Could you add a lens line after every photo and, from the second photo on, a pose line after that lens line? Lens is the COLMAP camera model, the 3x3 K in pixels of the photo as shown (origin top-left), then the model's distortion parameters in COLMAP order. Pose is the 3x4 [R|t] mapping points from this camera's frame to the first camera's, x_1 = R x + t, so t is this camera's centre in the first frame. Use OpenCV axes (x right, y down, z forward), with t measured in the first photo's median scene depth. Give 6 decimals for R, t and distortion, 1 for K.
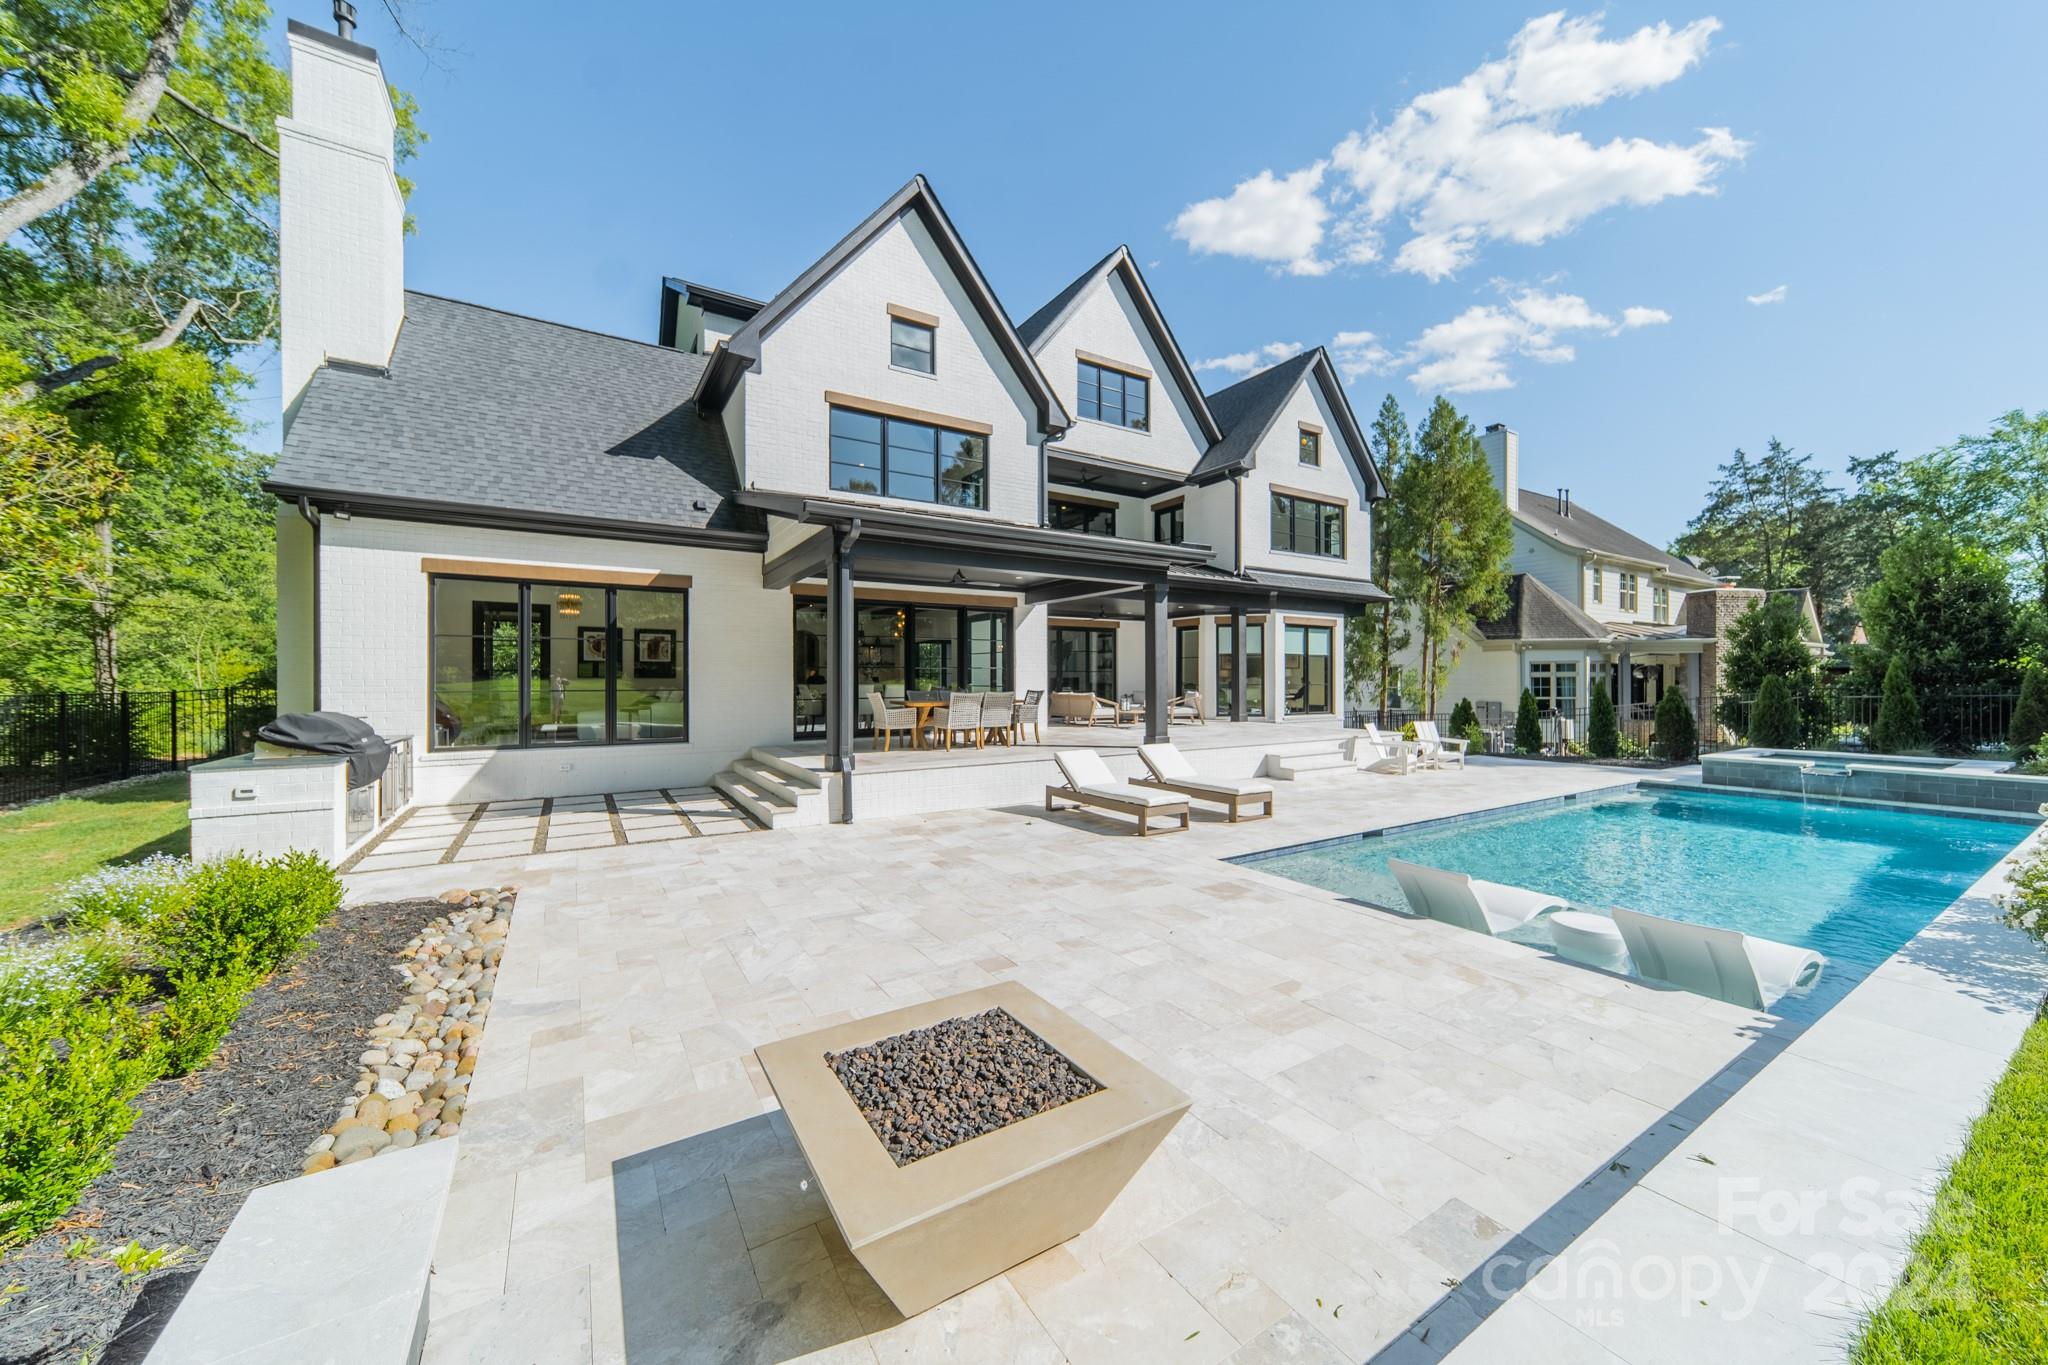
lens RADIAL K [[746.7, 0, 1101.3], [0, 746.7, 678.4], [0, 0, 1]] dist [0.009283, 0.000030]
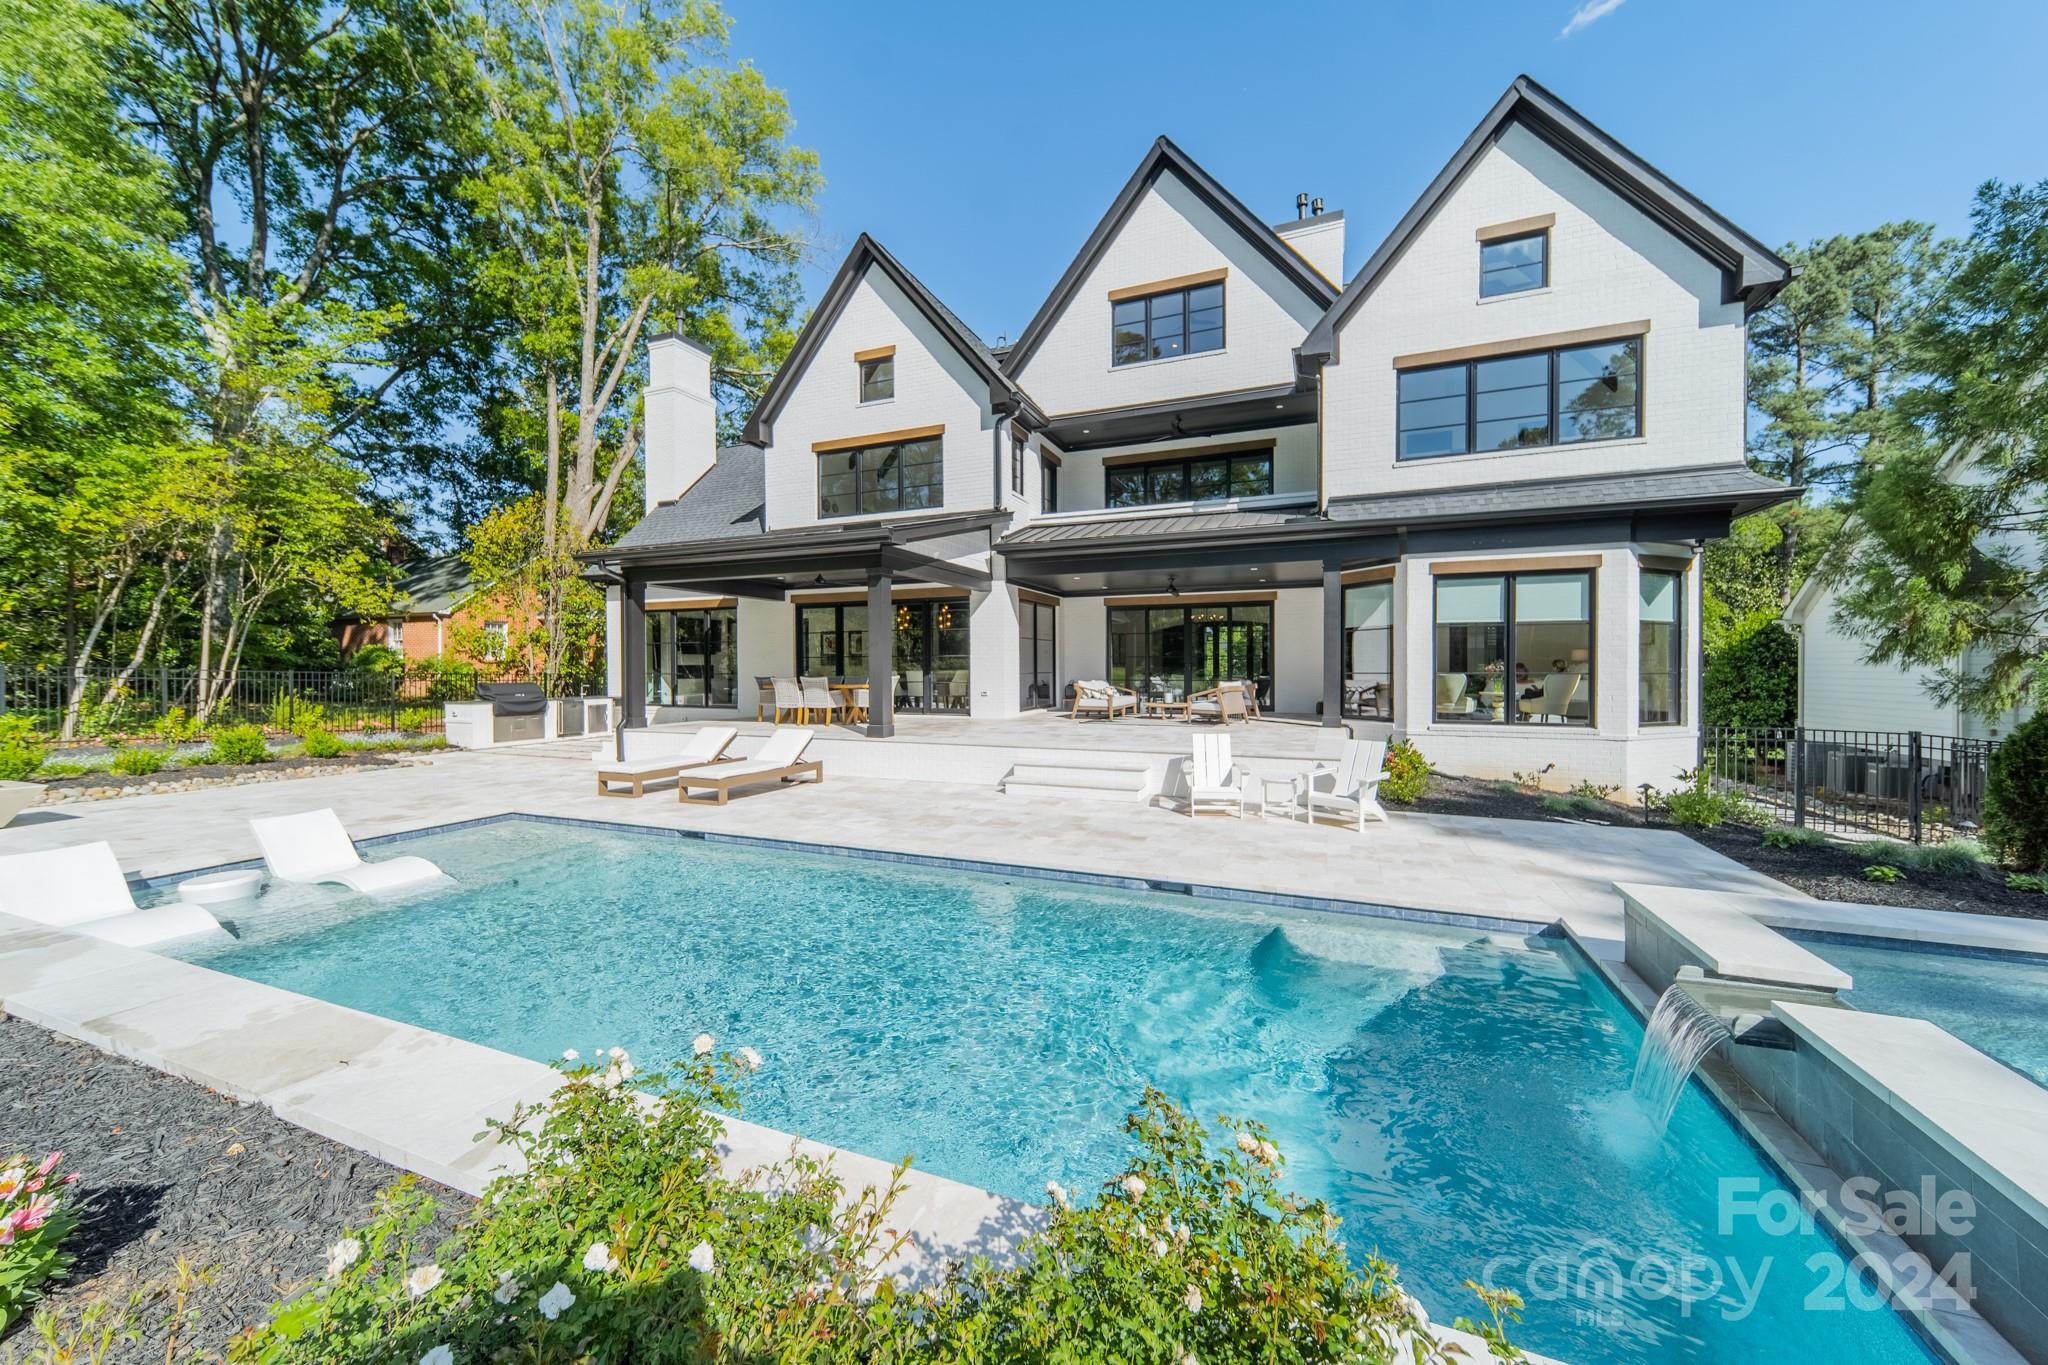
lens RADIAL K [[733.2, 0, 1031.4], [0, 733.2, 680.6], [0, 0, 1]] dist [-0.011568, 0.000010]
pose [[0.543034, 0.016242, -0.839554, 0.571941], [0.004872, 0.999735, 0.022492, -0.001131], [0.839697, -0.016304, 0.542811, 0.393742]]
